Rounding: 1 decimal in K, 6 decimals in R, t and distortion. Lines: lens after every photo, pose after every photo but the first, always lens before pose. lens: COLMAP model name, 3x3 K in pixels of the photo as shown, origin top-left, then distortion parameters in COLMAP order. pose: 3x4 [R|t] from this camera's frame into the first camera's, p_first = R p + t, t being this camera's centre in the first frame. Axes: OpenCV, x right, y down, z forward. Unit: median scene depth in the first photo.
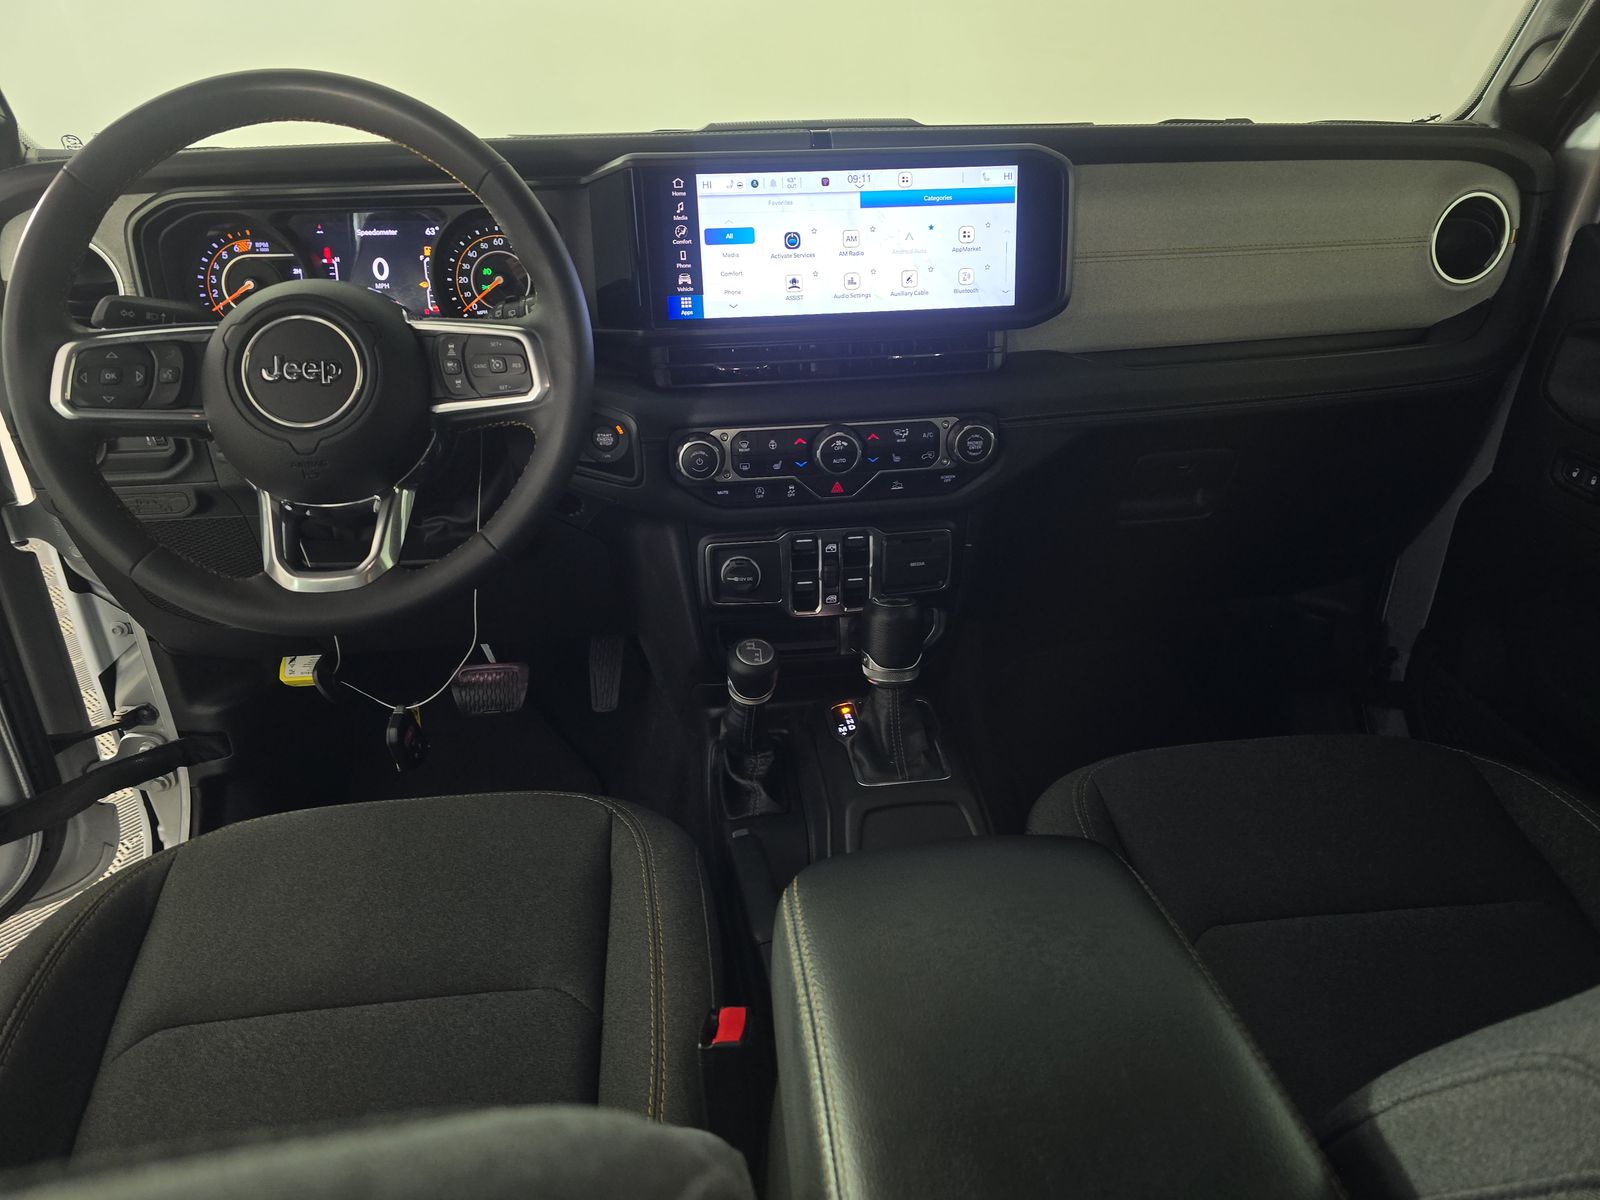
lens RADIAL K [[1100.7, 0, 800.0], [0, 1100.7, 600.0], [0, 0, 1]] dist [0.058942, -0.058989]
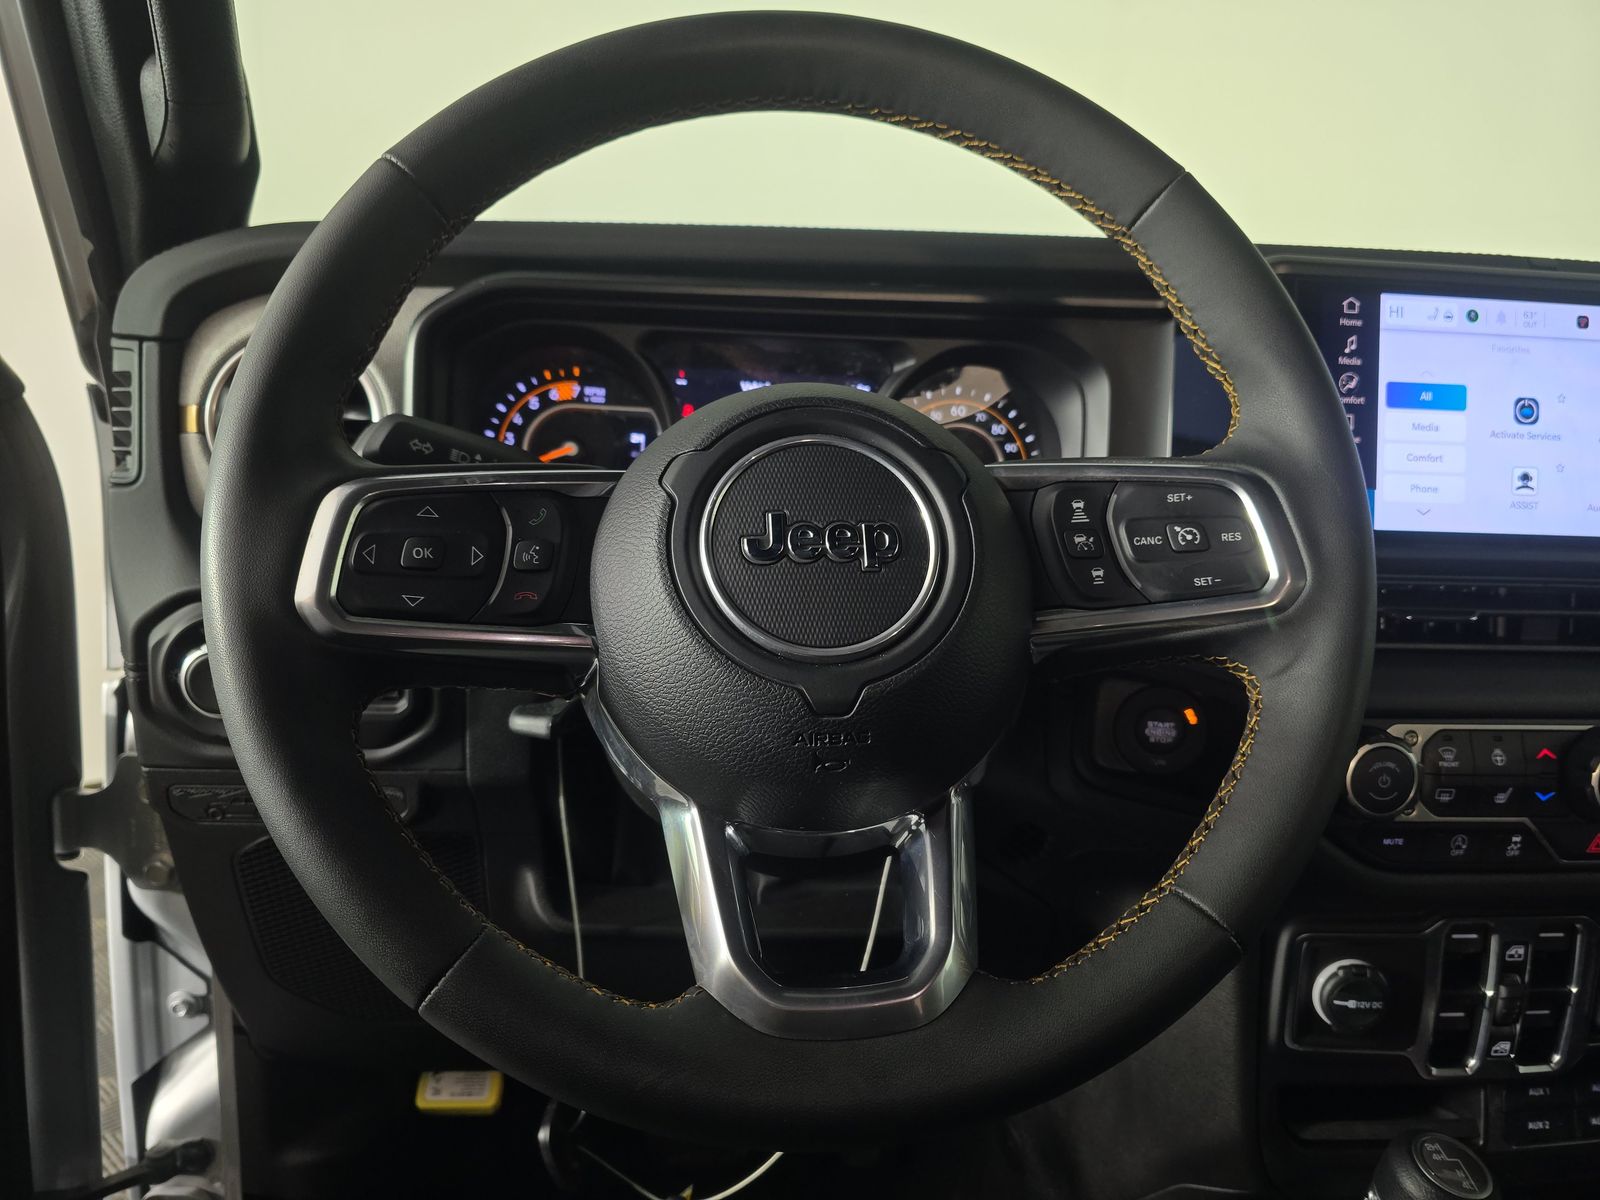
lens RADIAL K [[1135.2, 0, 800.0], [0, 1135.2, 600.0], [0, 0, 1]] dist [0.003003, -0.000986]
pose [[0.998379, 0.055038, -0.014485, -0.358331], [-0.056874, 0.955515, -0.289406, -0.033358], [-0.002088, 0.289761, 0.957097, 0.437632]]
